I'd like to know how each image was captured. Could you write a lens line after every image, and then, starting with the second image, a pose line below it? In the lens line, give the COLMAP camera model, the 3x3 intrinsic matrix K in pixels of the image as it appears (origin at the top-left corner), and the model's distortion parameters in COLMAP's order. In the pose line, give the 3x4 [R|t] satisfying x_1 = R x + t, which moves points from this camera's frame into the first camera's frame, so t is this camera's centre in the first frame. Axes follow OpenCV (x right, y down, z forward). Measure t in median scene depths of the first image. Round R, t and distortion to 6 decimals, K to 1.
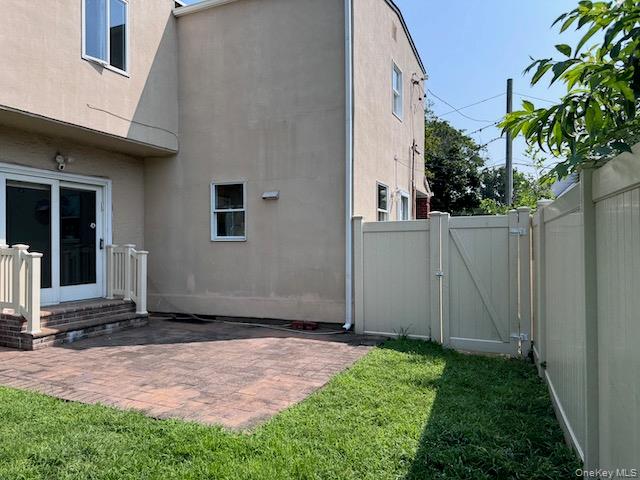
lens RADIAL K [[450.1, 0, 320.4], [0, 450.1, 242.6], [0, 0, 1]] dist [0.096688, -0.132061]
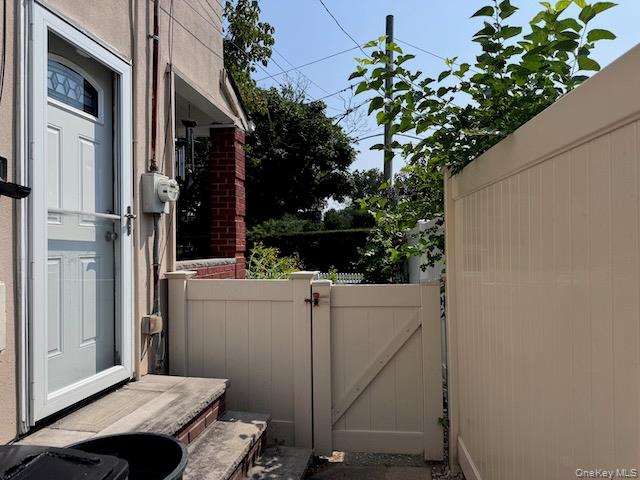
lens RADIAL K [[450.1, 0, 320.4], [0, 450.1, 242.6], [0, 0, 1]] dist [0.096688, -0.132061]
pose [[0.963798, 0.001192, 0.266629, 0.375090], [0.000340, 0.999984, -0.005700, 0.014015], [-0.266632, 0.005584, 0.963782, 1.081857]]
